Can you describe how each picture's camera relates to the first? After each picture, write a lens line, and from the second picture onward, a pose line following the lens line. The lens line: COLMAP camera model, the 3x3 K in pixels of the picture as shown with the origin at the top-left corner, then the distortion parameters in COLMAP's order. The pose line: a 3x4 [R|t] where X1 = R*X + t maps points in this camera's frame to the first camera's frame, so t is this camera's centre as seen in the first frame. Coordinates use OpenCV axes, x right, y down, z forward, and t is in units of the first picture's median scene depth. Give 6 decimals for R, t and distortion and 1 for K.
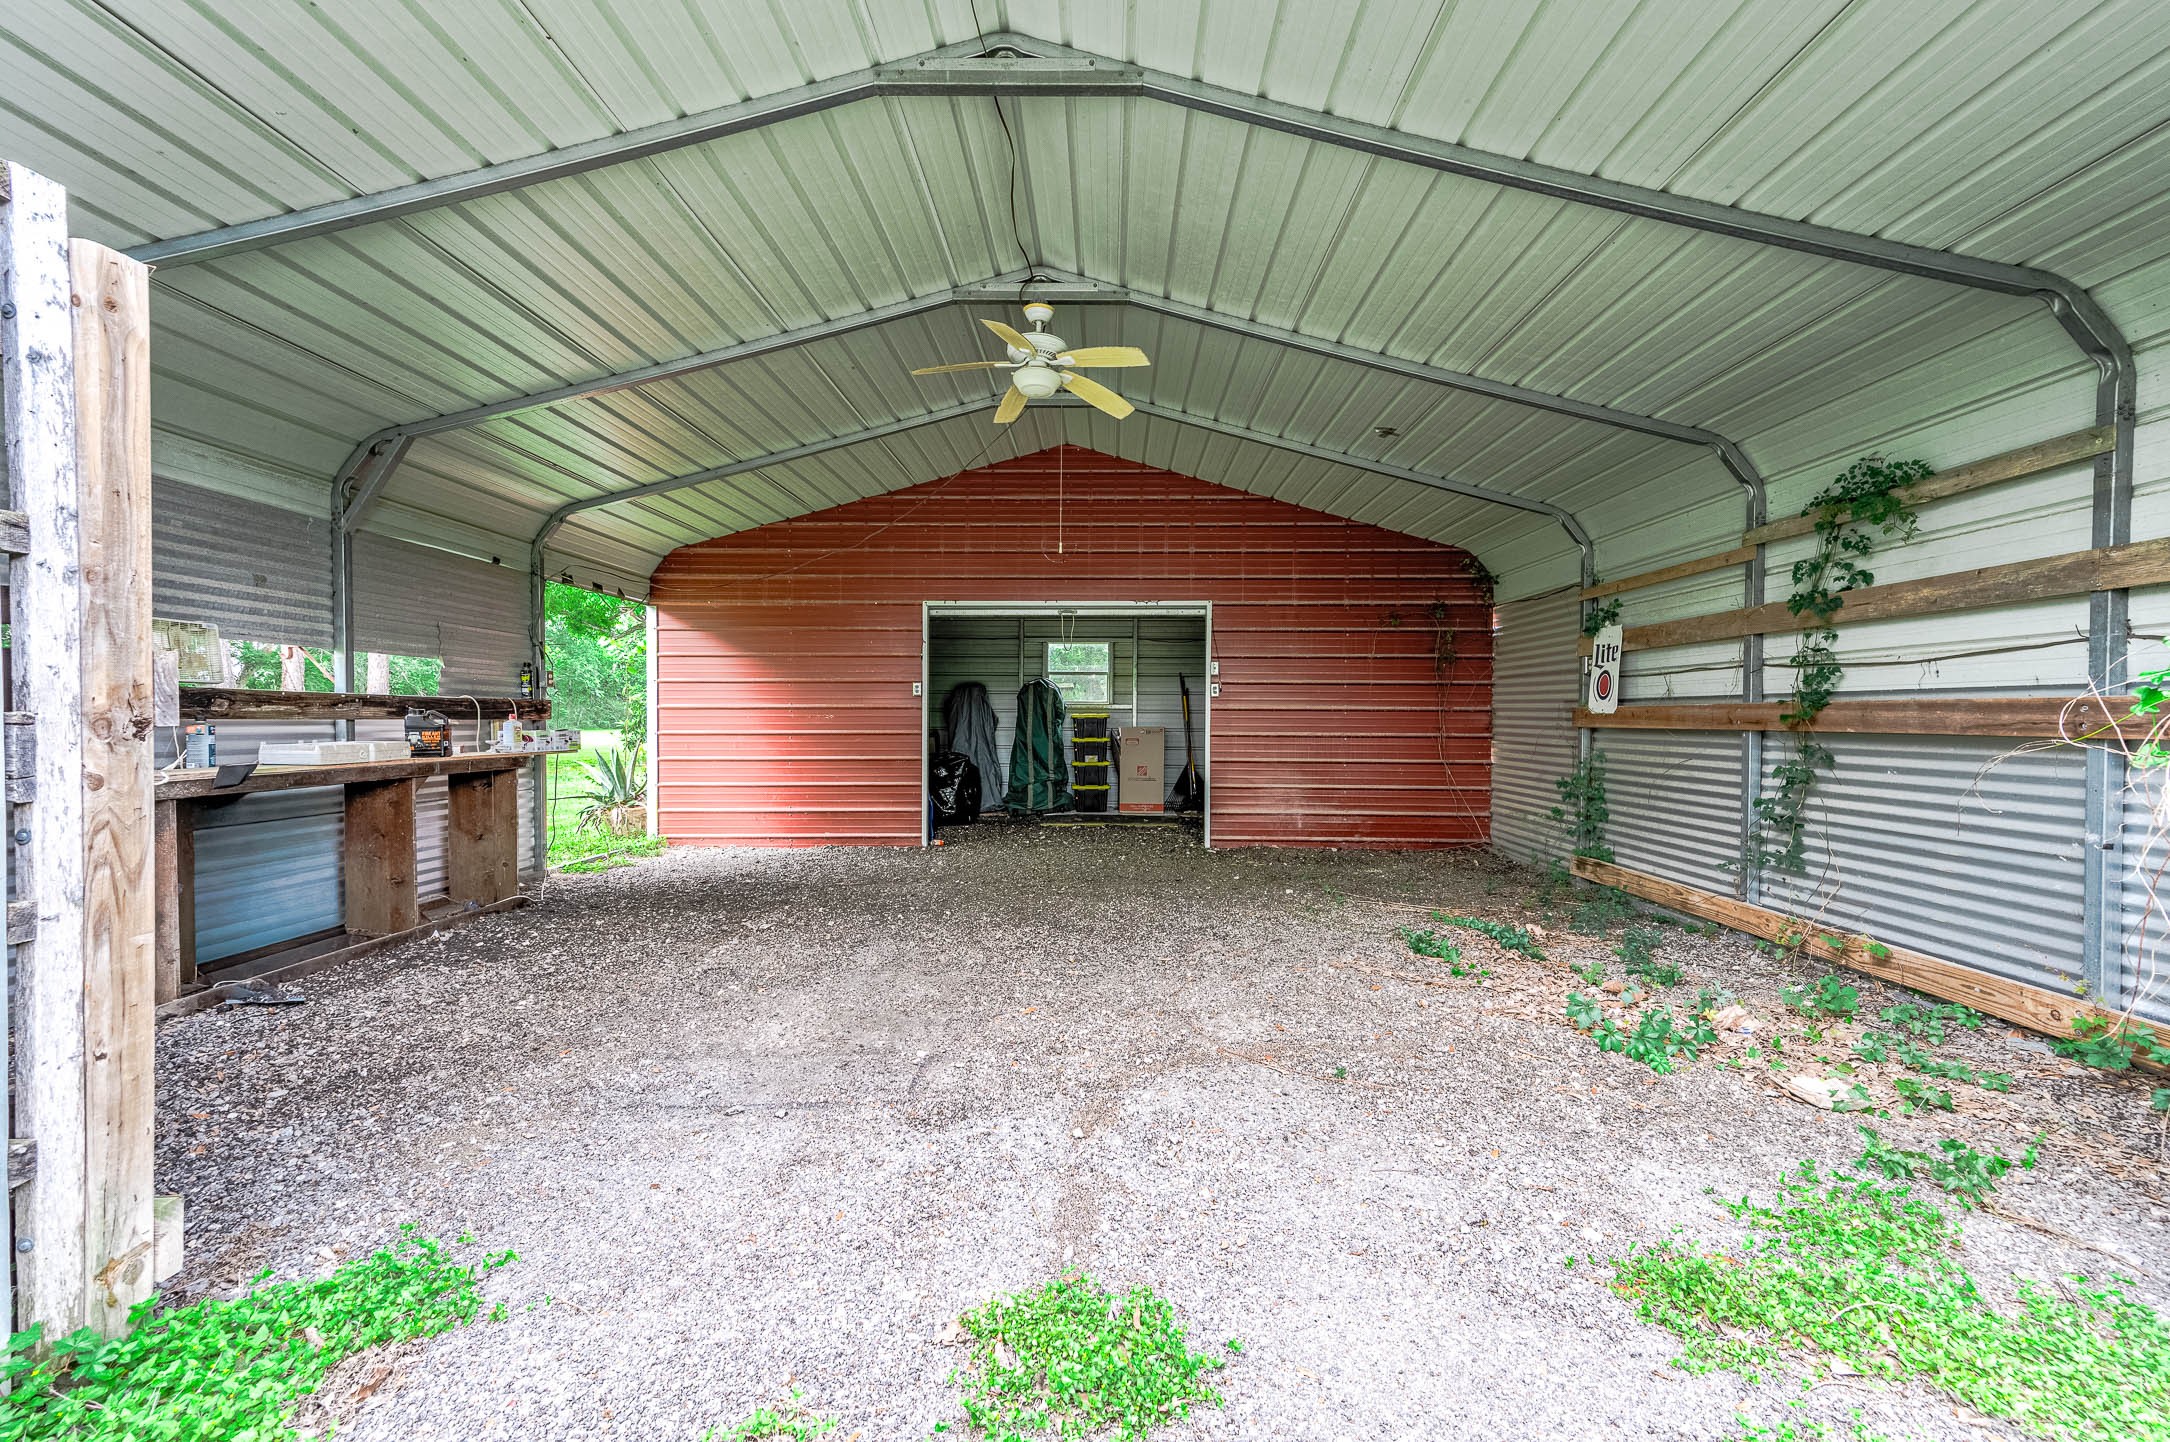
lens RADIAL K [[856.6, 0, 1090.8], [0, 856.6, 725.9], [0, 0, 1]] dist [0.021466, 0.000355]
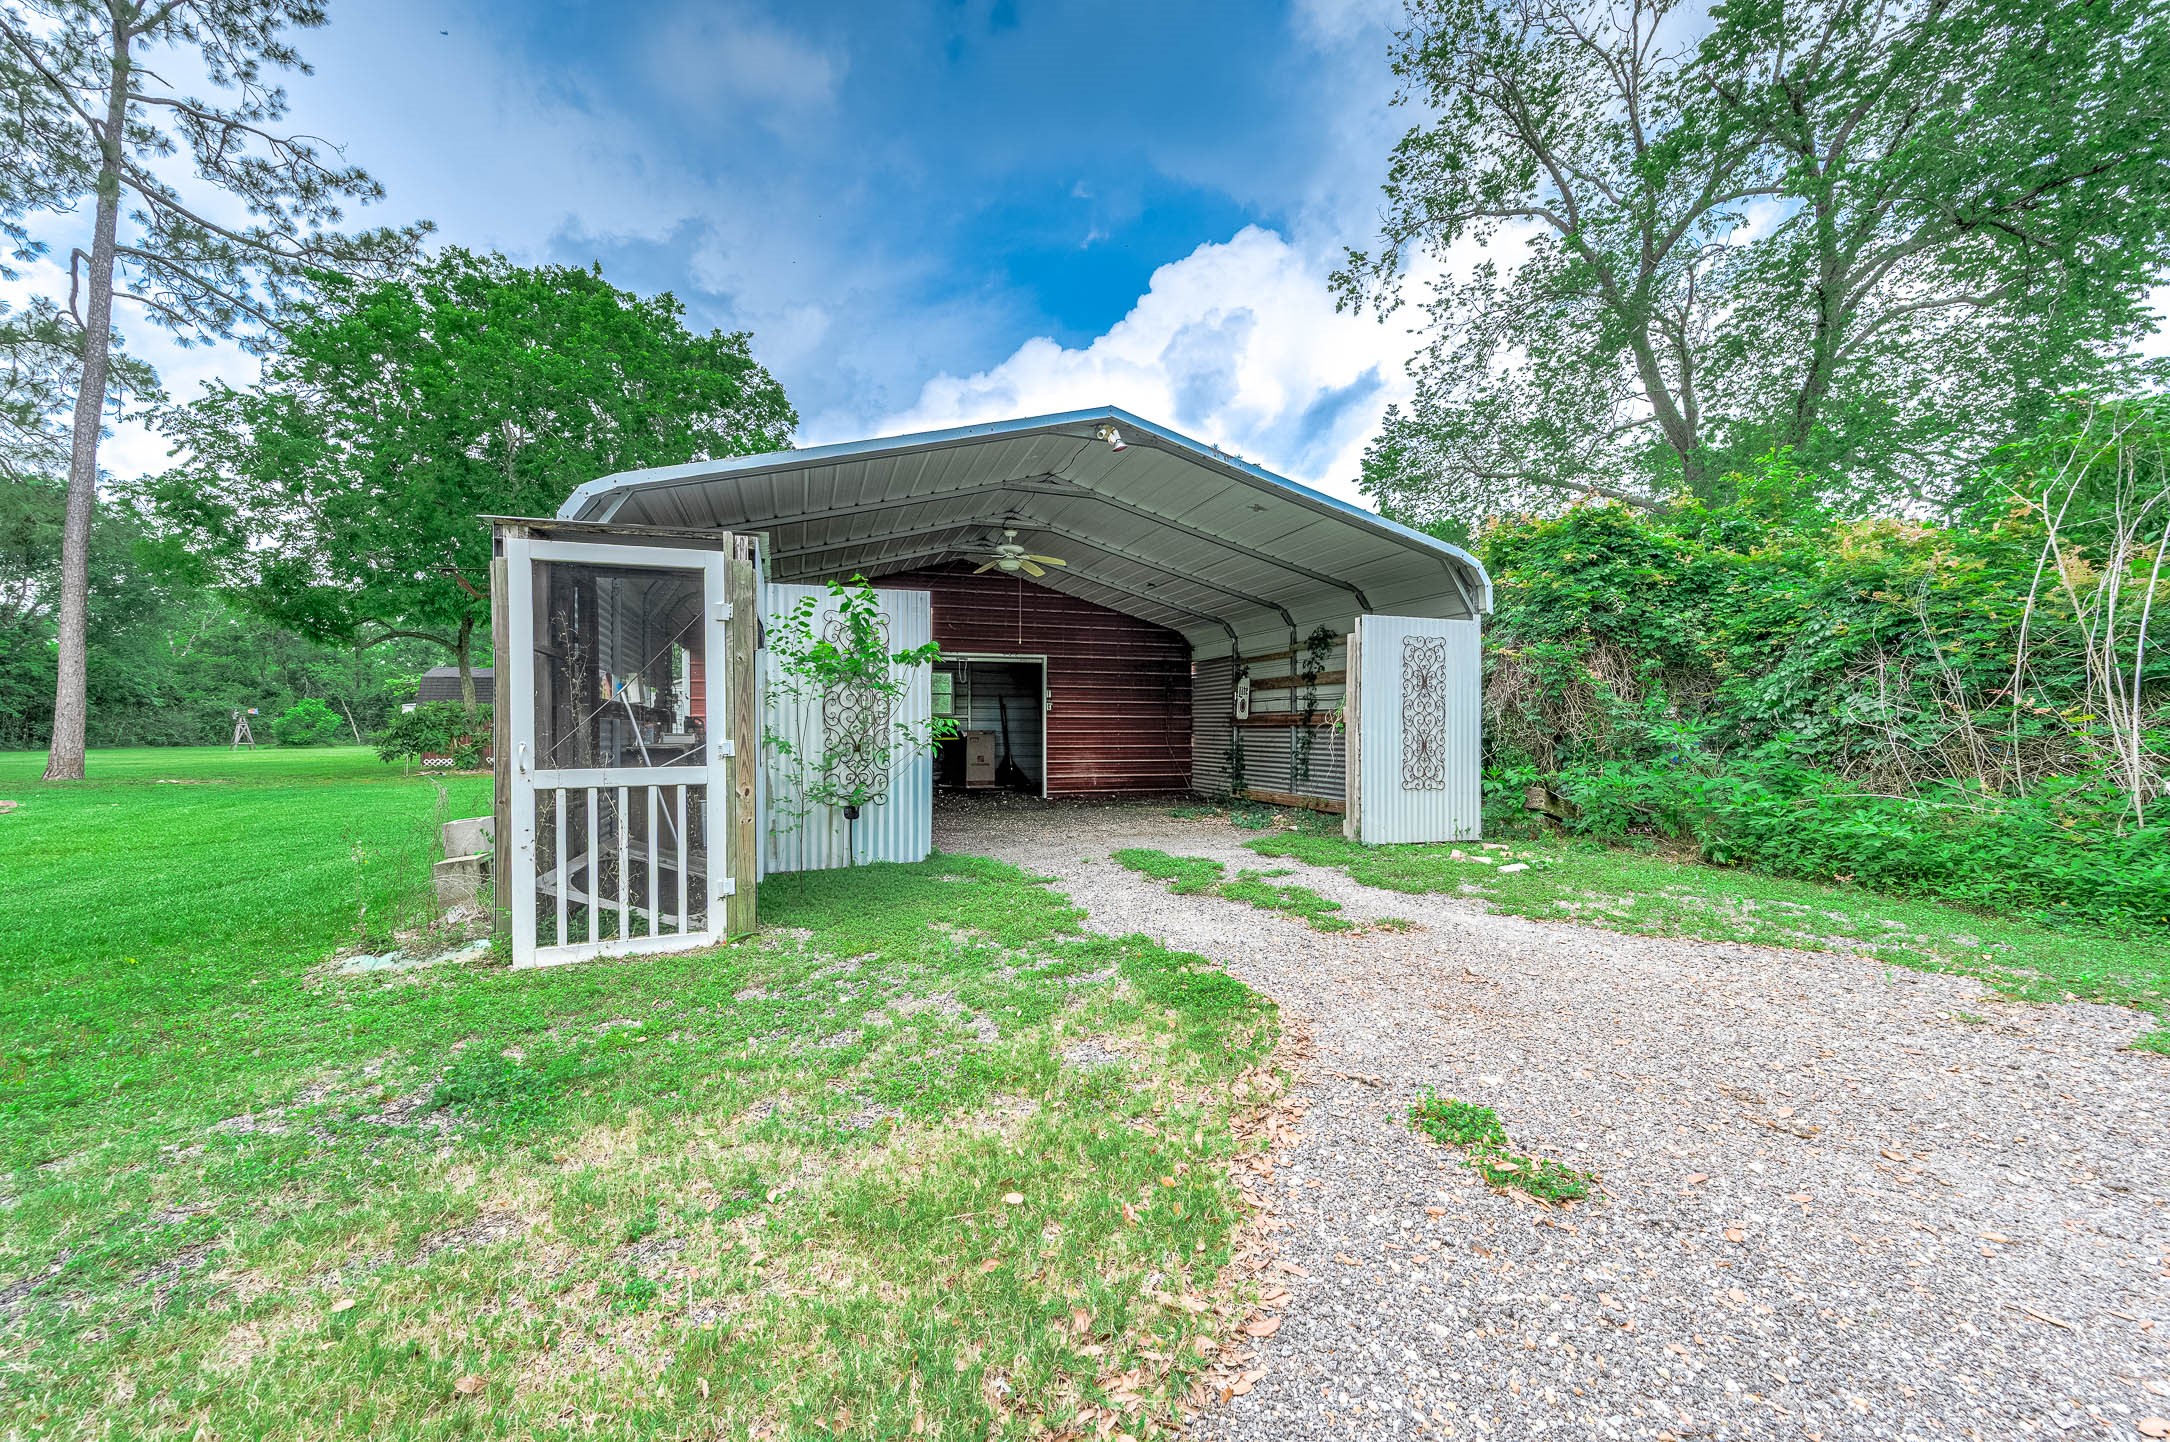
lens RADIAL K [[856.6, 0, 1082.4], [0, 856.6, 726.7], [0, 0, 1]] dist [0.021466, 0.000355]
pose [[0.942467, -0.003542, 0.334279, -0.600047], [0.008394, 0.999879, -0.013073, 0.035752], [-0.334192, 0.015127, 0.942383, -1.062931]]
